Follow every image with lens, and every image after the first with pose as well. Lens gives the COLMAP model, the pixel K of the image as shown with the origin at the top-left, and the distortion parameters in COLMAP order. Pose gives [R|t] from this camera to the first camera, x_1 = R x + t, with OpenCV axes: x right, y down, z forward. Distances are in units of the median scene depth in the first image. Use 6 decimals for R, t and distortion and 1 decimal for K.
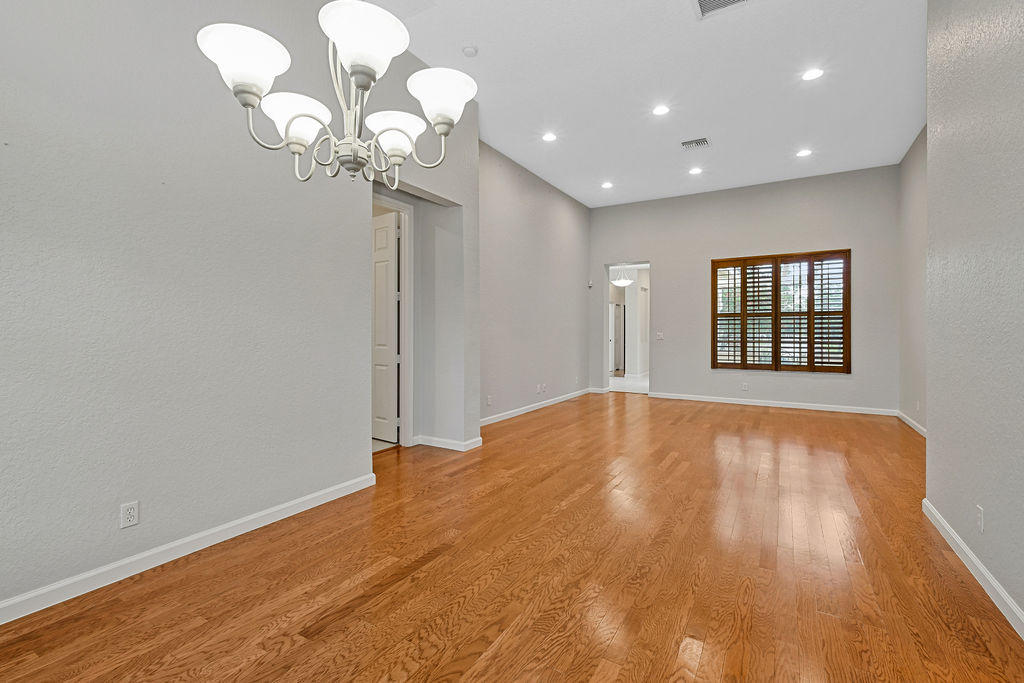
lens RADIAL K [[459.7, 0, 511.0], [0, 459.7, 336.2], [0, 0, 1]] dist [0.004669, 0.000792]
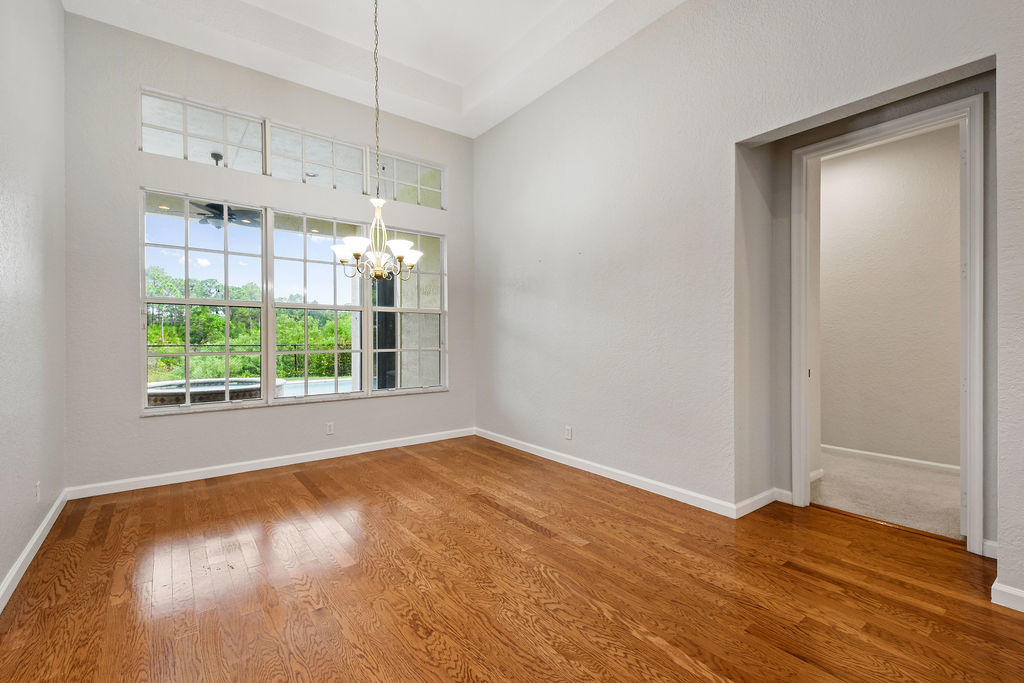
lens RADIAL K [[459.7, 0, 511.6], [0, 459.7, 340.4], [0, 0, 1]] dist [0.004669, 0.000792]
pose [[-0.386910, 0.004332, -0.922107, 0.911480], [-0.011049, 0.999895, 0.009333, -0.008334], [0.922051, 0.013799, -0.386822, 1.363007]]
